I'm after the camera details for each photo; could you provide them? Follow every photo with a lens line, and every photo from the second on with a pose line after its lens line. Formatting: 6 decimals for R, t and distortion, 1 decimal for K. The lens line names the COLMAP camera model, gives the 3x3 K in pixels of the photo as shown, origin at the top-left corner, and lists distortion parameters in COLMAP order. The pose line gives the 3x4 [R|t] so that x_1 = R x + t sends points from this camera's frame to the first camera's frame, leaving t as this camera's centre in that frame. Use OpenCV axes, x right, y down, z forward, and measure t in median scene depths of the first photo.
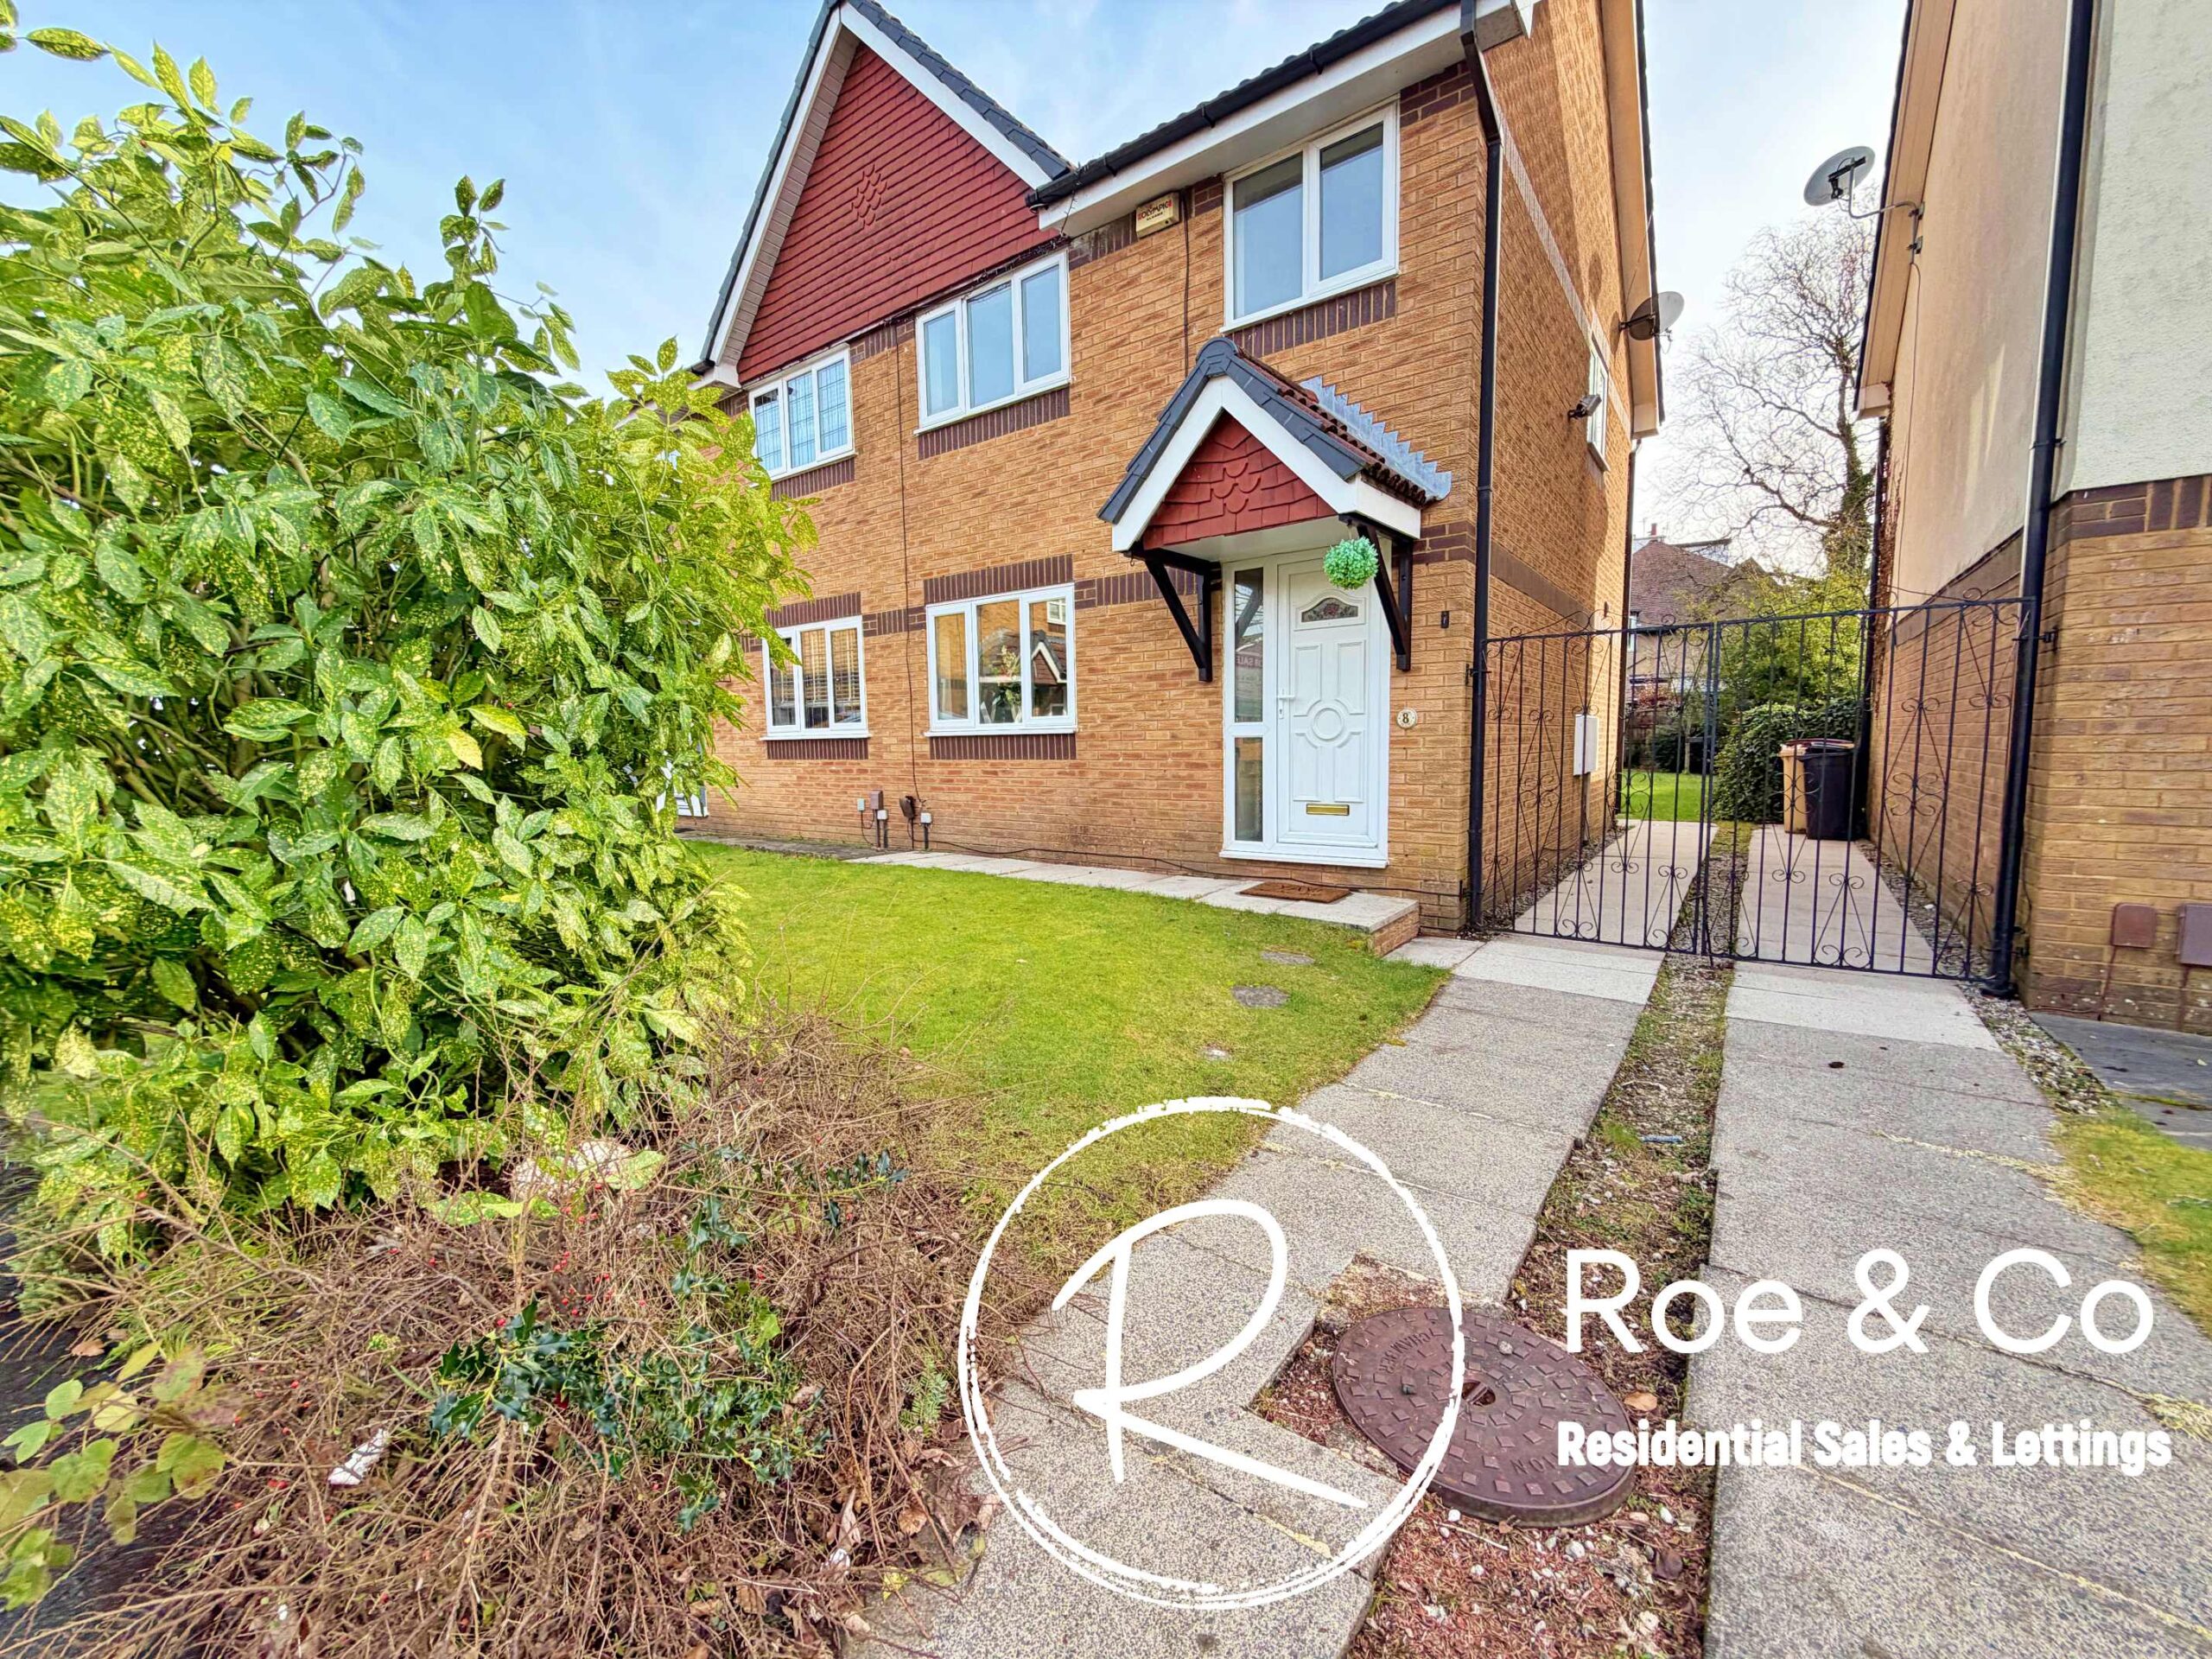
lens RADIAL K [[885.3, 0, 1087.0], [0, 885.3, 826.4], [0, 0, 1]] dist [-0.011771, -0.000142]
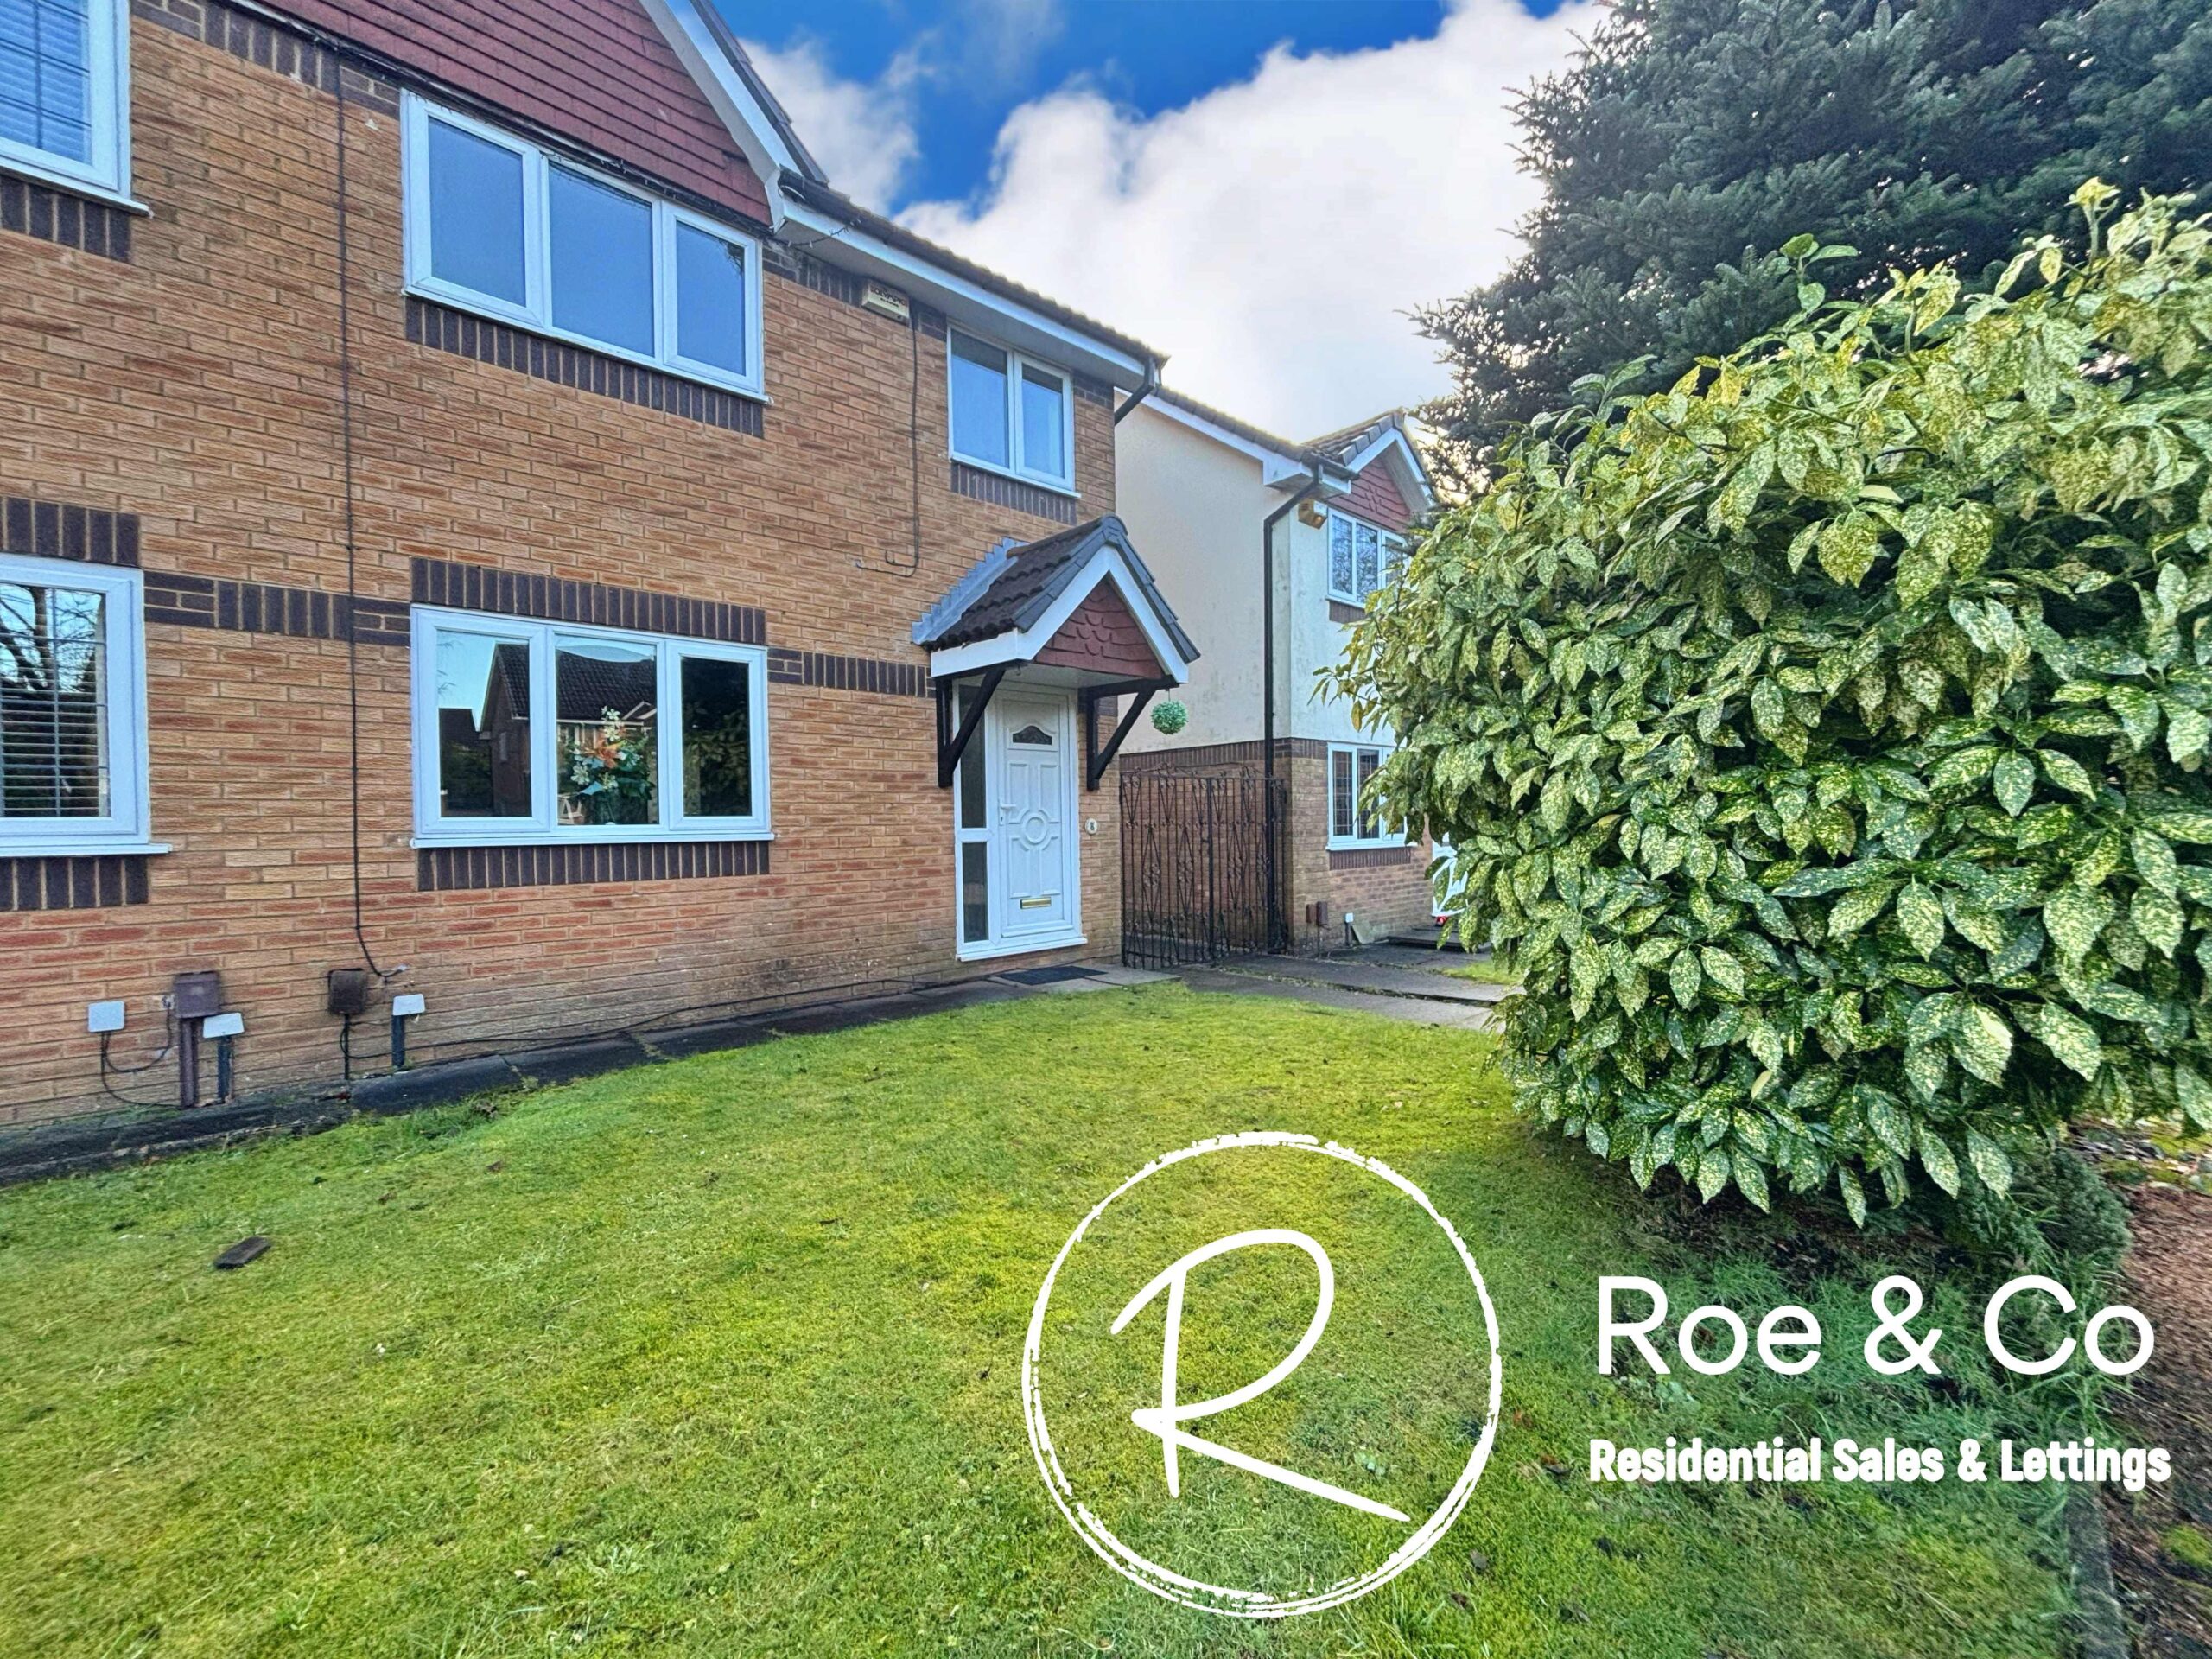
lens RADIAL K [[886.8, 0, 1095.0], [0, 886.8, 838.4], [0, 0, 1]] dist [-0.010634, -0.000371]
pose [[0.178047, 0.000179, 0.984022, -0.744679], [0.111357, 0.993572, -0.020330, -0.061888], [-0.977701, 0.113198, 0.176882, 0.610168]]
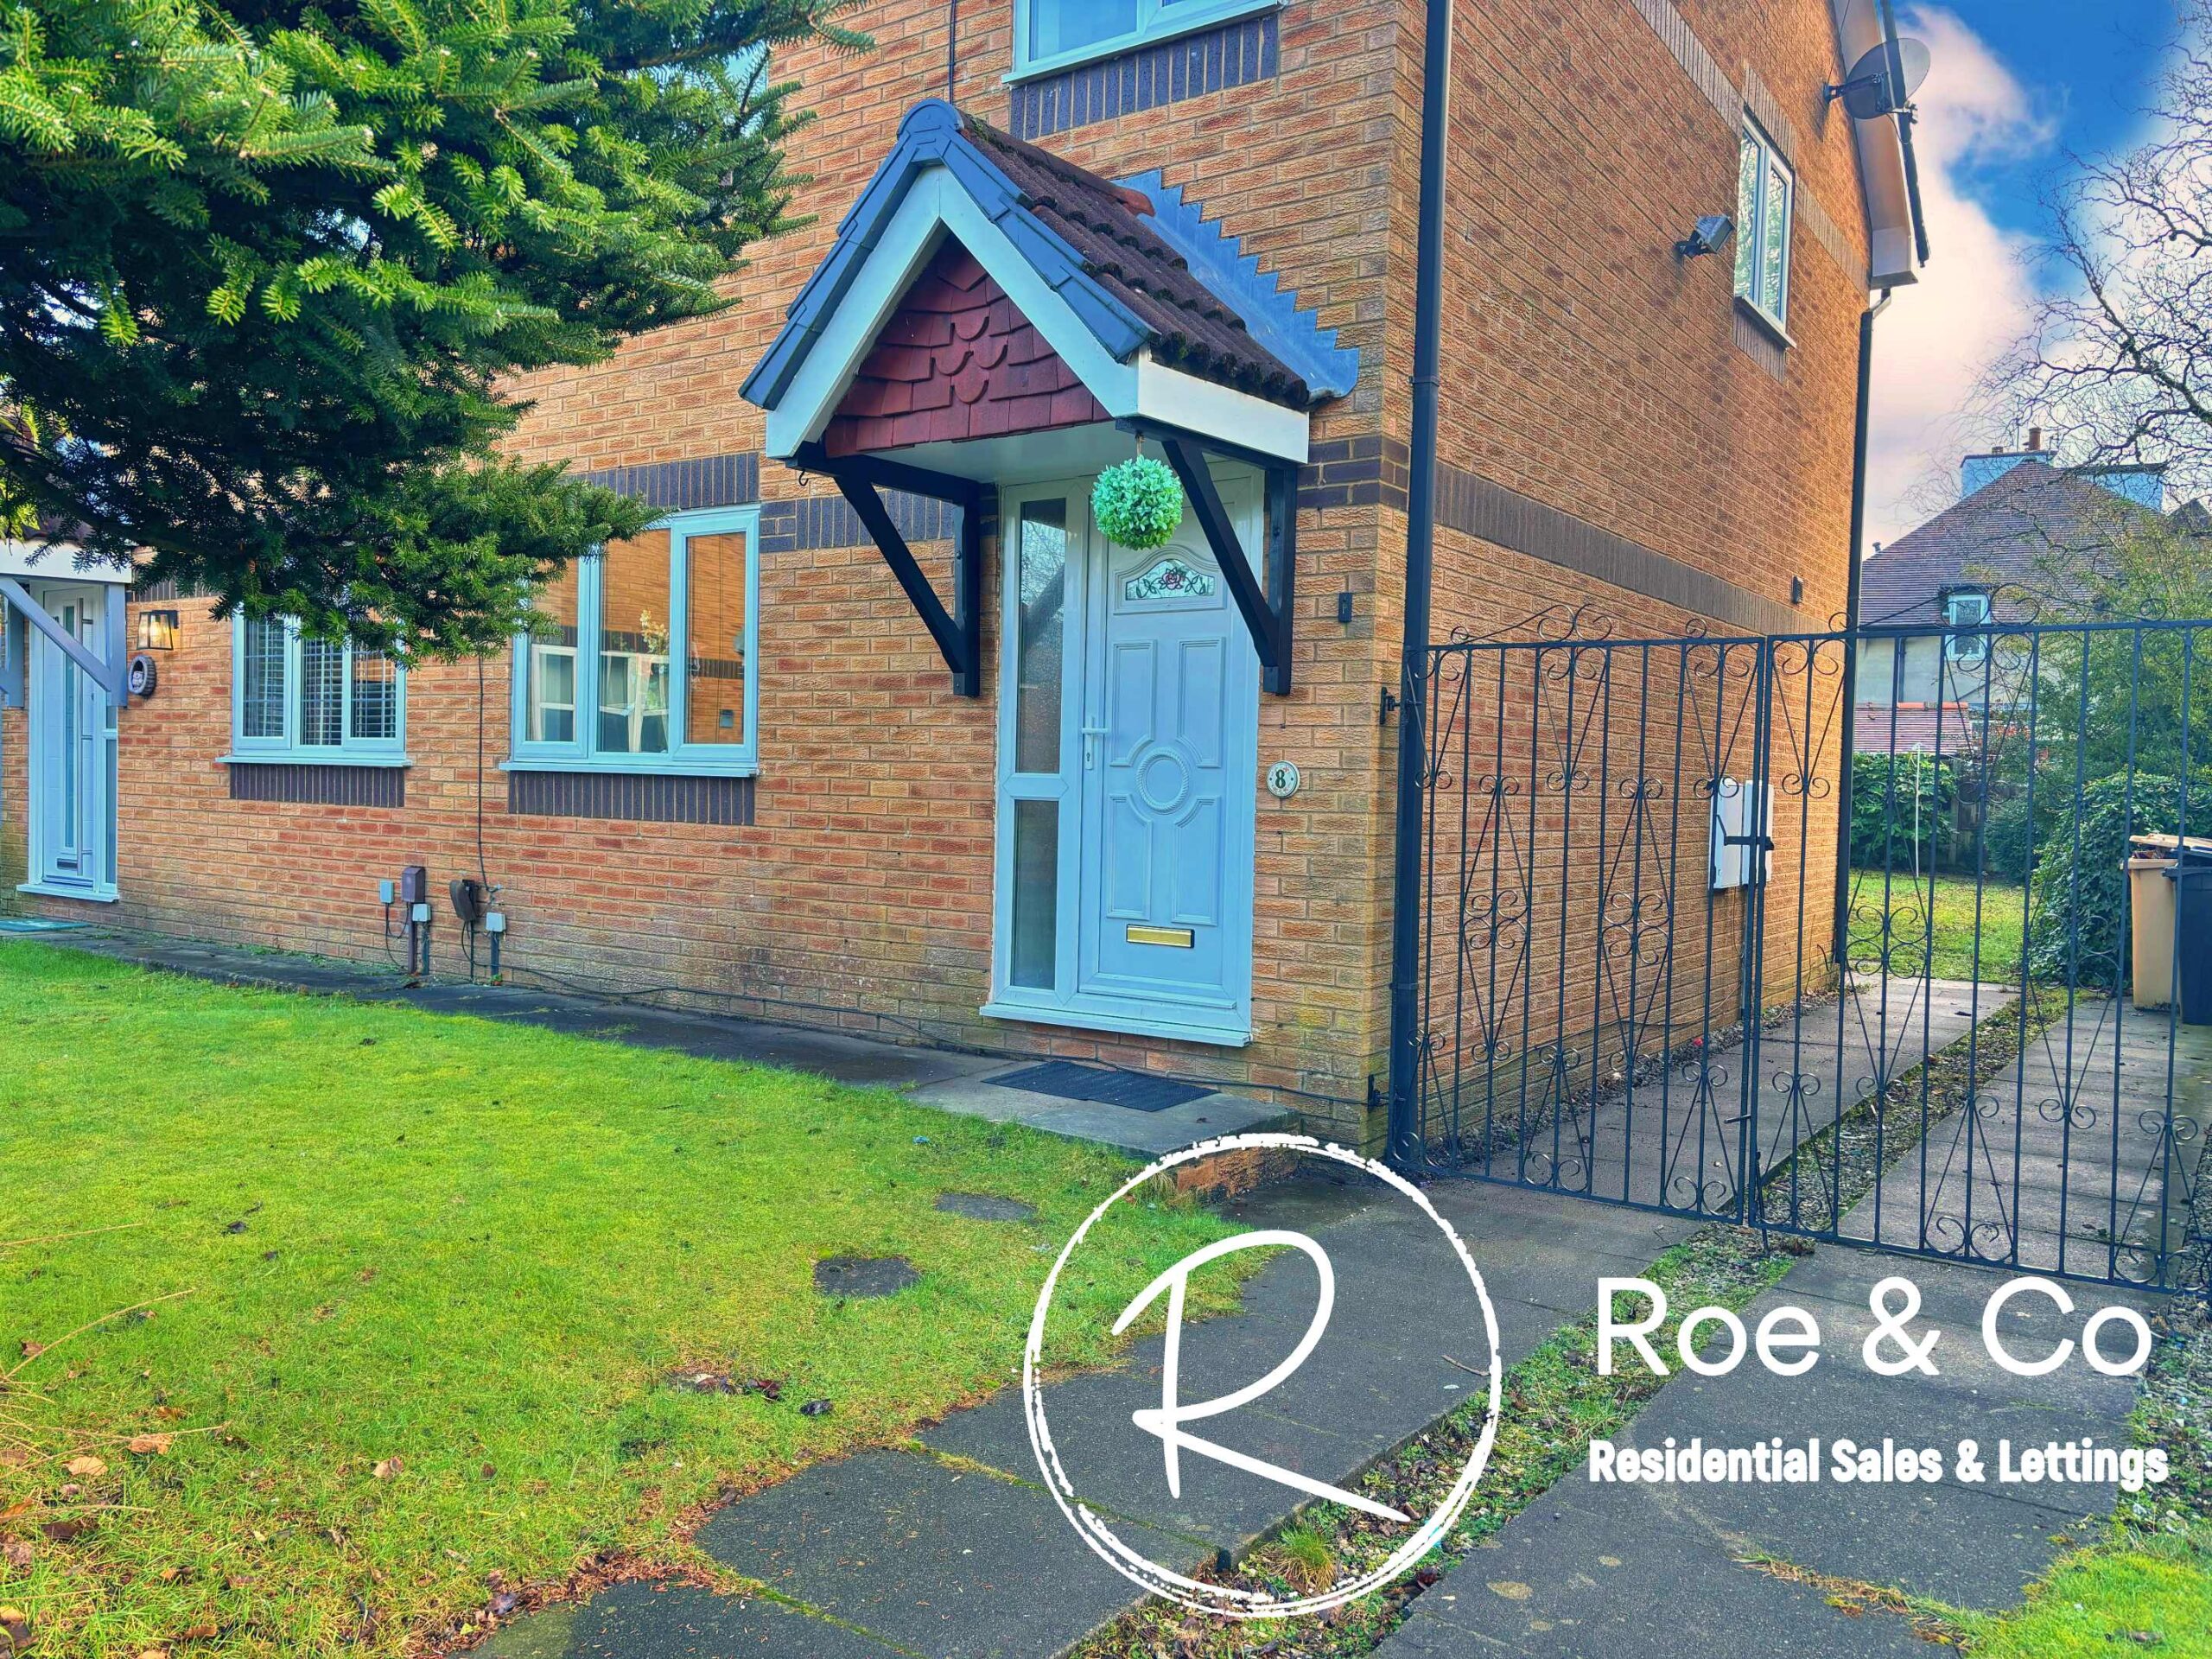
lens RADIAL K [[1671.7, 0, 1097.7], [0, 1671.7, 824.7], [0, 0, 1]] dist [0.027324, 0.002357]
pose [[0.998061, 0.039358, 0.048217, 0.154929], [-0.035908, 0.996870, -0.070439, -0.011829], [-0.050839, 0.068571, 0.996350, -0.034635]]
